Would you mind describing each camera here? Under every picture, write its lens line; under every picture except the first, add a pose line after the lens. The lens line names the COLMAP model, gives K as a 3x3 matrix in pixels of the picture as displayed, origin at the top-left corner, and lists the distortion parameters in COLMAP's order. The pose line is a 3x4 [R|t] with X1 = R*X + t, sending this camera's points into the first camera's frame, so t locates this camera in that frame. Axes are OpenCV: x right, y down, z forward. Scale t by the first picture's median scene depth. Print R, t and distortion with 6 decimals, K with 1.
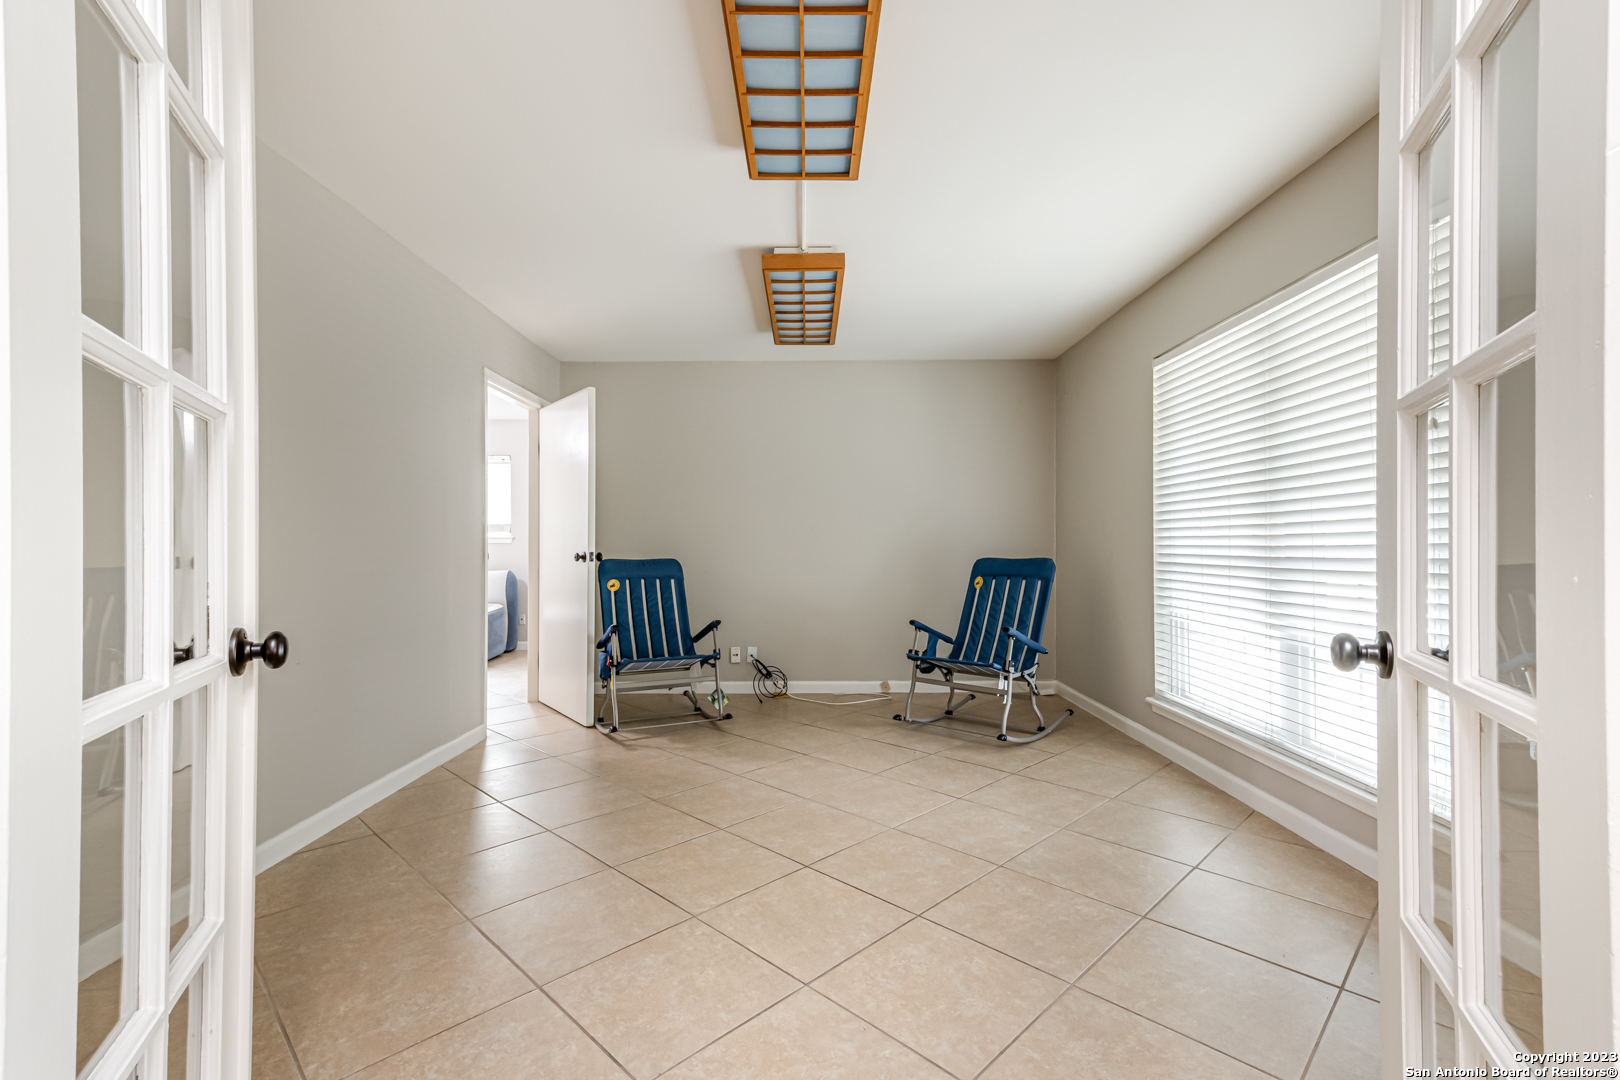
lens RADIAL K [[729.2, 0, 814.4], [0, 729.2, 545.1], [0, 0, 1]] dist [0.024460, -0.000416]
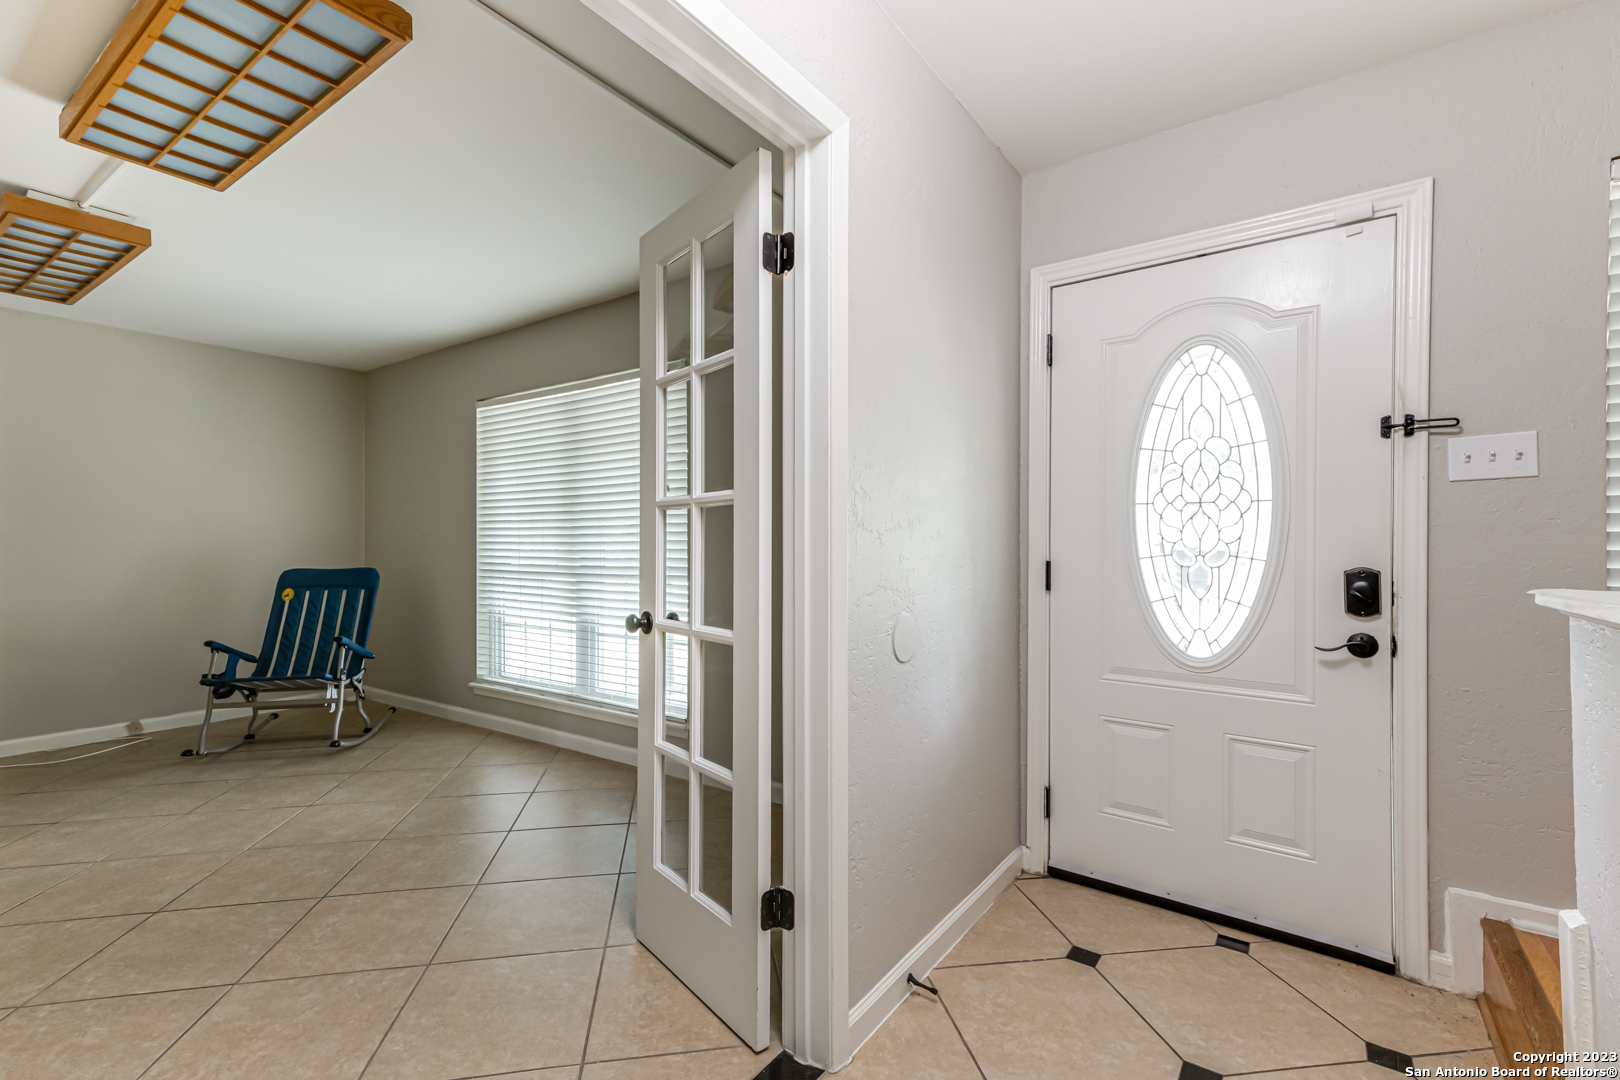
lens RADIAL K [[729.2, 0, 814.4], [0, 729.2, 545.1], [0, 0, 1]] dist [0.024460, -0.000416]
pose [[0.578251, 0.000205, 0.815859, -0.202022], [-0.001929, 0.999998, 0.001116, -0.019734], [-0.815856, -0.002219, 0.578250, -0.152053]]
